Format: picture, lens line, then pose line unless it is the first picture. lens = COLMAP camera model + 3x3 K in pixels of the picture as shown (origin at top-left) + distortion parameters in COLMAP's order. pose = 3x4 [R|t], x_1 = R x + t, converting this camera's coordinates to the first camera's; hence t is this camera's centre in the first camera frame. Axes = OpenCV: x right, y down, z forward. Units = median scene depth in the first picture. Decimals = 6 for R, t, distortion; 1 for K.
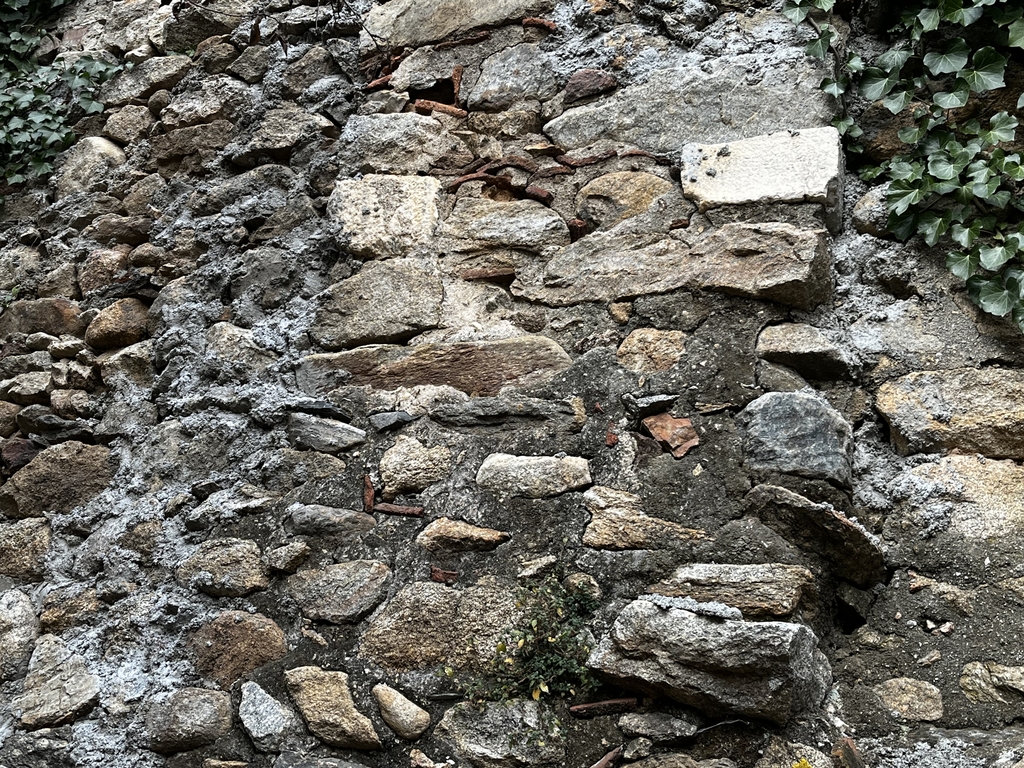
lens RADIAL K [[1291.6, 0, 510.9], [0, 1291.6, 383.8], [0, 0, 1]] dist [0.042001, 0.000000]
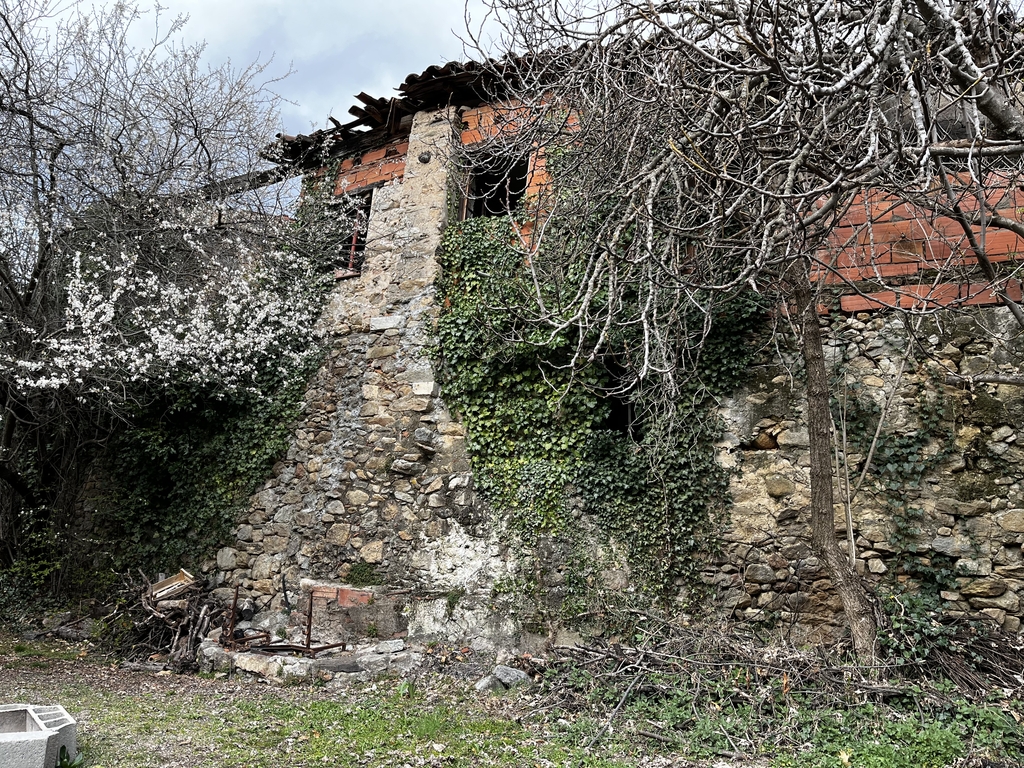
lens RADIAL K [[771.1, 0, 513.1], [0, 771.1, 384.5], [0, 0, 1]] dist [-0.002462, -0.005269]
pose [[0.989283, -0.056839, -0.134495, 1.124121], [0.080196, 0.981262, 0.175198, -0.801486], [0.122017, -0.184106, 0.975303, -2.584938]]
